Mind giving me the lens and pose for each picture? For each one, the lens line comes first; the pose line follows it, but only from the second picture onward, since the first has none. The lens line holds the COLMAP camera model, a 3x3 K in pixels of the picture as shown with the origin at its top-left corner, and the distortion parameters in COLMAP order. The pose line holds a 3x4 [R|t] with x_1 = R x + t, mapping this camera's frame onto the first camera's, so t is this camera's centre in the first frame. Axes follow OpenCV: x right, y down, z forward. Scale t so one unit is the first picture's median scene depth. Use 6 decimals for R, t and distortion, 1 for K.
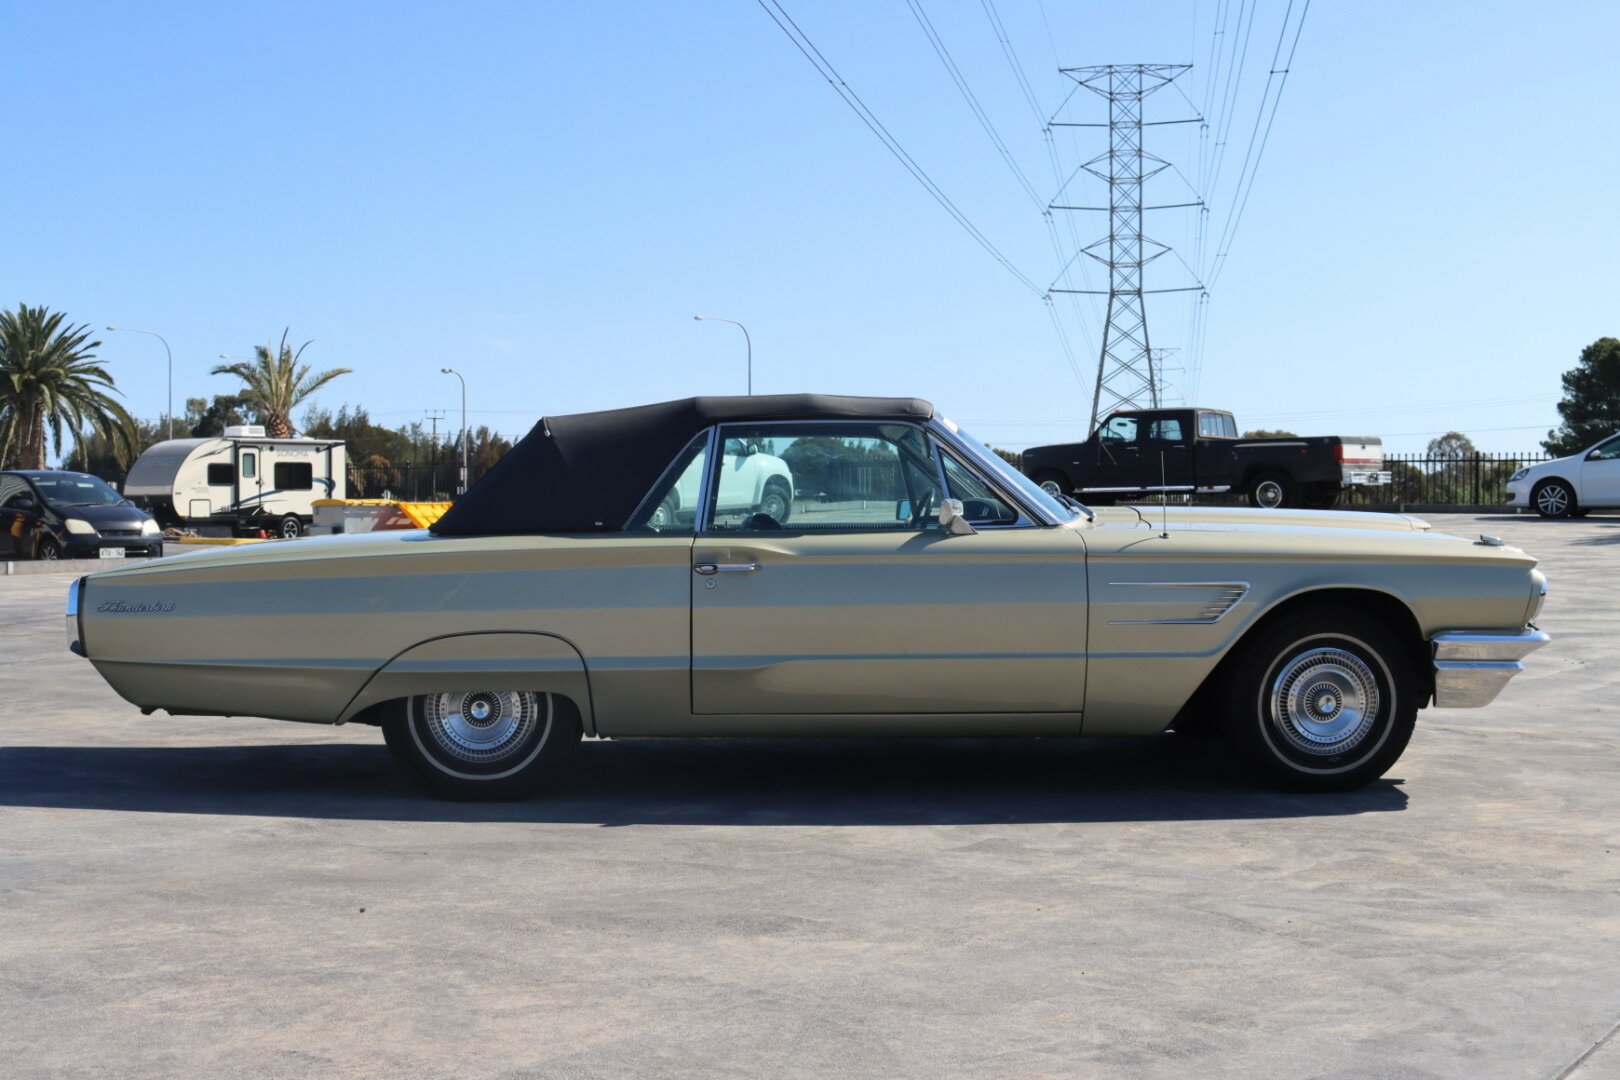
lens RADIAL K [[1980.5, 0, 807.3], [0, 1980.5, 570.0], [0, 0, 1]] dist [-0.085464, 0.034062]
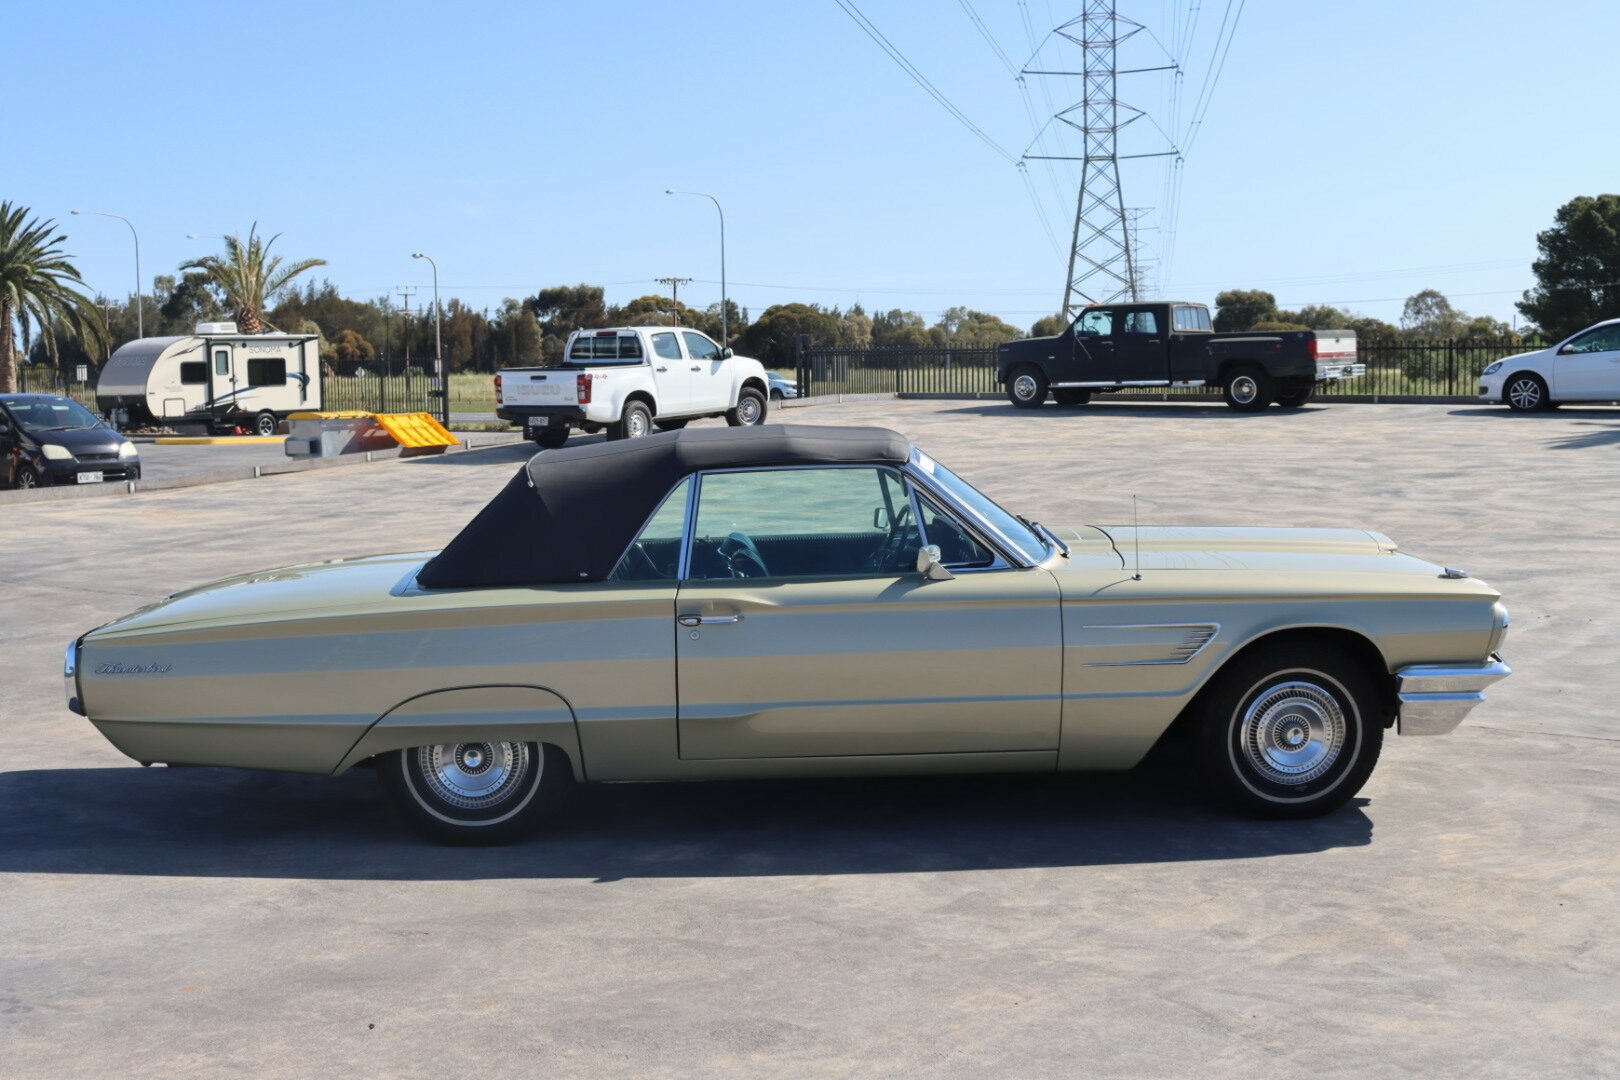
lens RADIAL K [[1988.7, 0, 812.9], [0, 1988.7, 538.4], [0, 0, 1]] dist [-0.090160, 0.059549]
pose [[0.999754, -0.017218, 0.013950, -0.001161], [0.016149, 0.997167, 0.073460, -0.115504], [-0.015175, -0.073217, 0.997201, -0.021914]]
